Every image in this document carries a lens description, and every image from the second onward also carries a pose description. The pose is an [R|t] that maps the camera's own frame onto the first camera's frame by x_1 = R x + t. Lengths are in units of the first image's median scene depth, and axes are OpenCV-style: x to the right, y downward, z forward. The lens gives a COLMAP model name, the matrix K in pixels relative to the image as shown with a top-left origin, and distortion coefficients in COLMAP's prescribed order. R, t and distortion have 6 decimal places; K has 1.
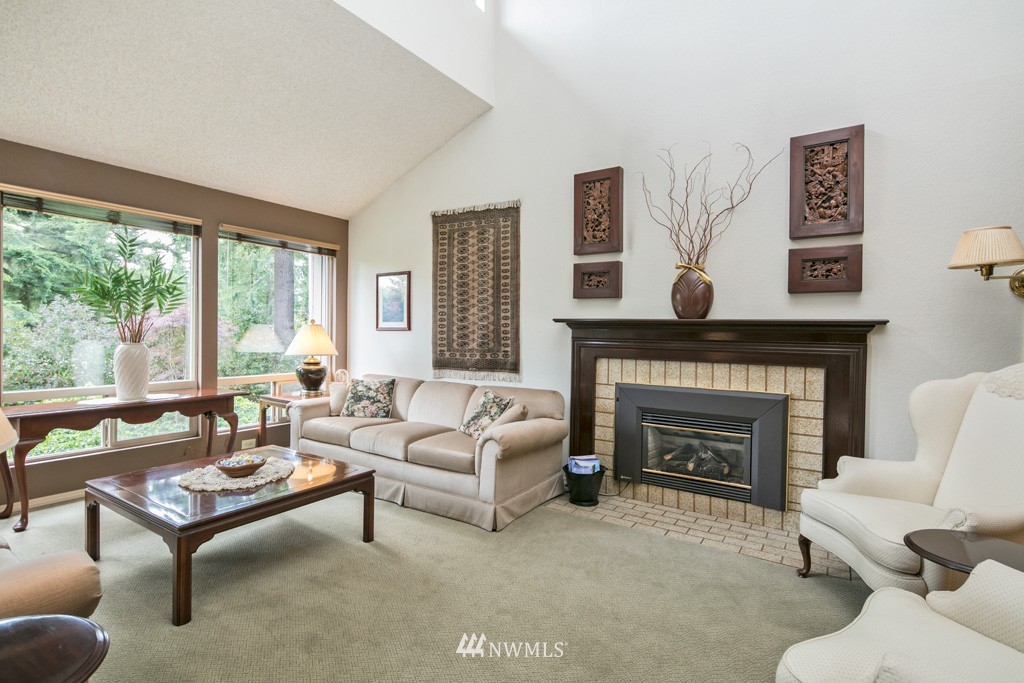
lens RADIAL K [[502.1, 0, 509.2], [0, 502.1, 342.7], [0, 0, 1]] dist [0.002171, -0.001359]
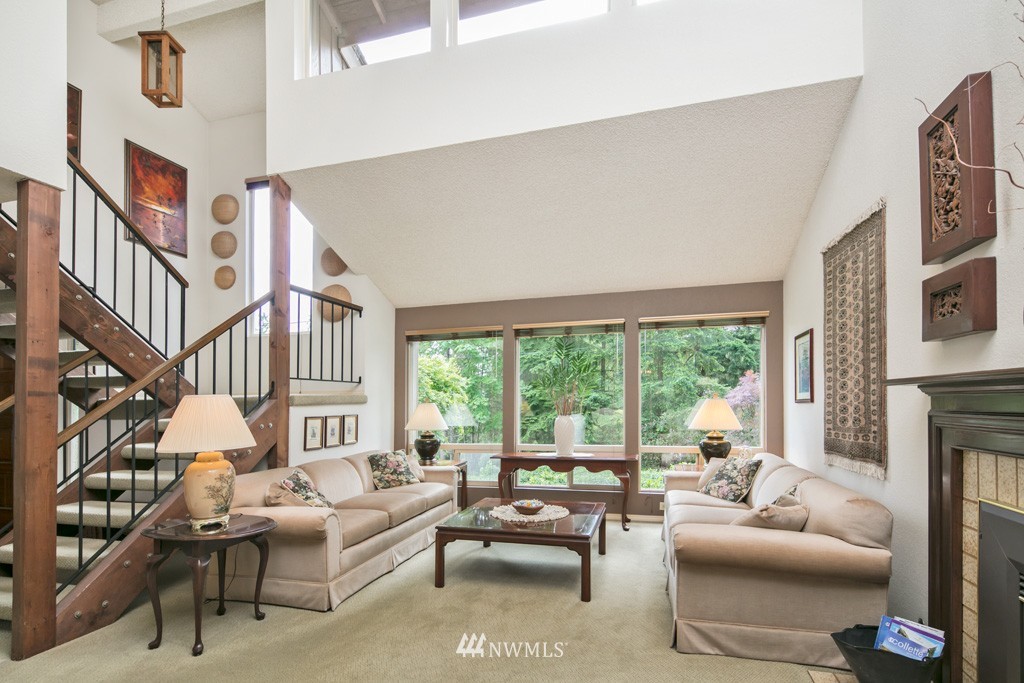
lens RADIAL K [[502.1, 0, 512.6], [0, 502.1, 397.0], [0, 0, 1]] dist [0.002171, -0.001359]
pose [[0.292046, -0.031243, -0.955894, 0.516502], [-0.006337, 0.999381, -0.034601, -0.002970], [0.956383, 0.016162, 0.291667, 0.377972]]
